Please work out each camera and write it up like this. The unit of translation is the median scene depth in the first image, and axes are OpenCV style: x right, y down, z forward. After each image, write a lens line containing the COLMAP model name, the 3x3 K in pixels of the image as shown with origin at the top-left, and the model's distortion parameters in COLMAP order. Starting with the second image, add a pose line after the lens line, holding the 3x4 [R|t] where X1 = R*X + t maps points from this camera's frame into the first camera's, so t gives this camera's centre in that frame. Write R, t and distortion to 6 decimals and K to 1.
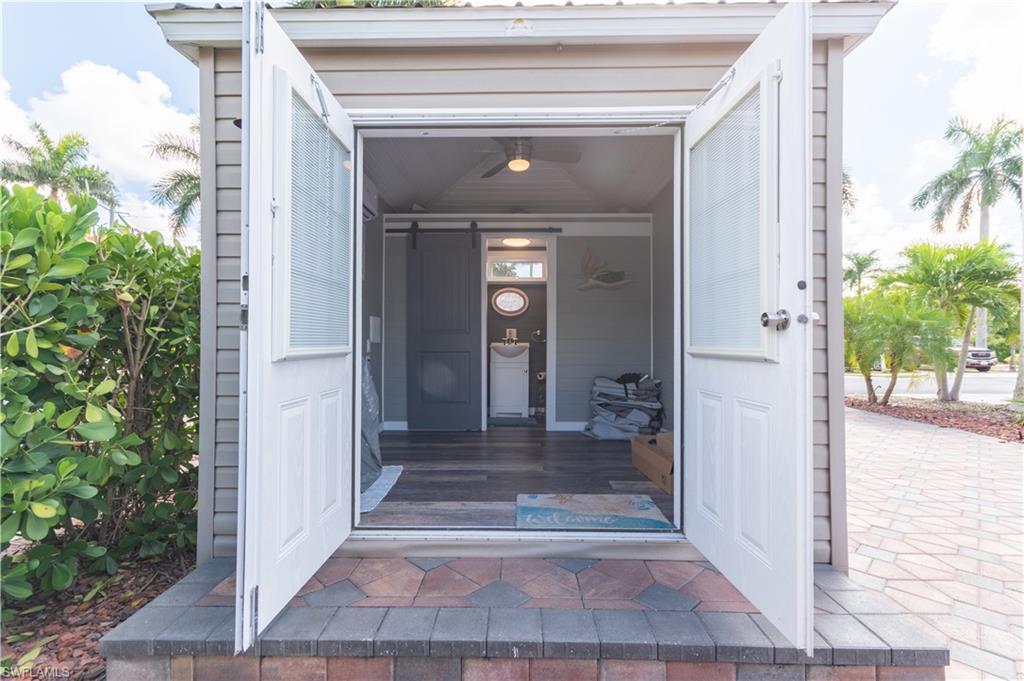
lens RADIAL K [[456.9, 0, 514.9], [0, 456.9, 341.7], [0, 0, 1]] dist [0.003195, -0.000642]
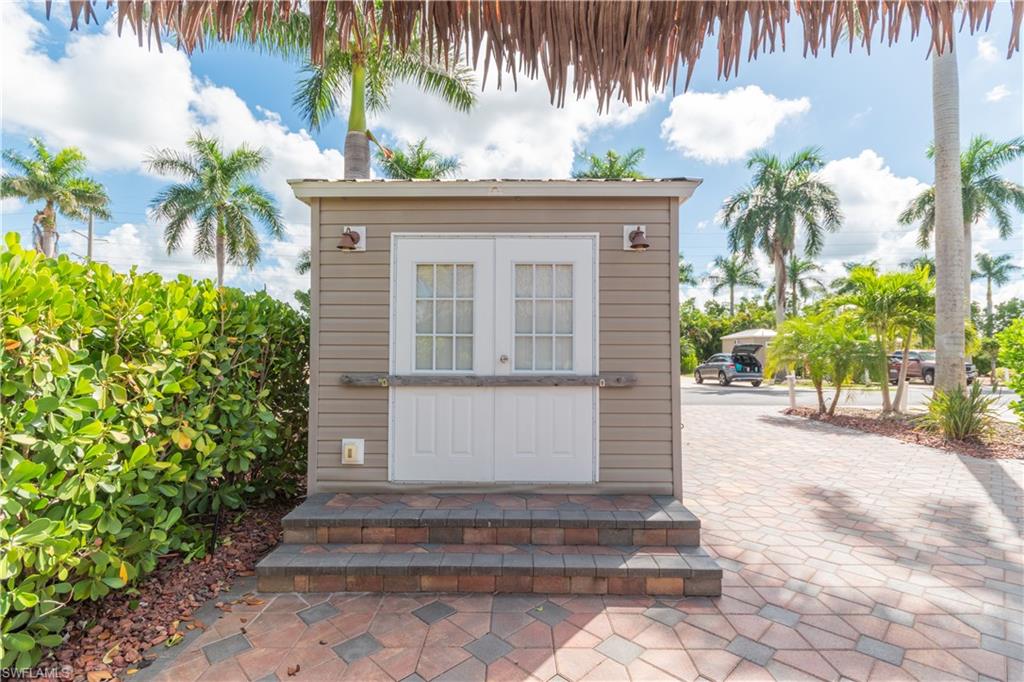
lens RADIAL K [[497.1, 0, 512.3], [0, 497.1, 333.4], [0, 0, 1]] dist [-0.000039, -0.000170]
pose [[0.999999, 0.000581, 0.001375, 0.017919], [-0.000528, 0.999256, -0.038559, -0.014013], [-0.001396, 0.038558, 0.999255, -0.222220]]
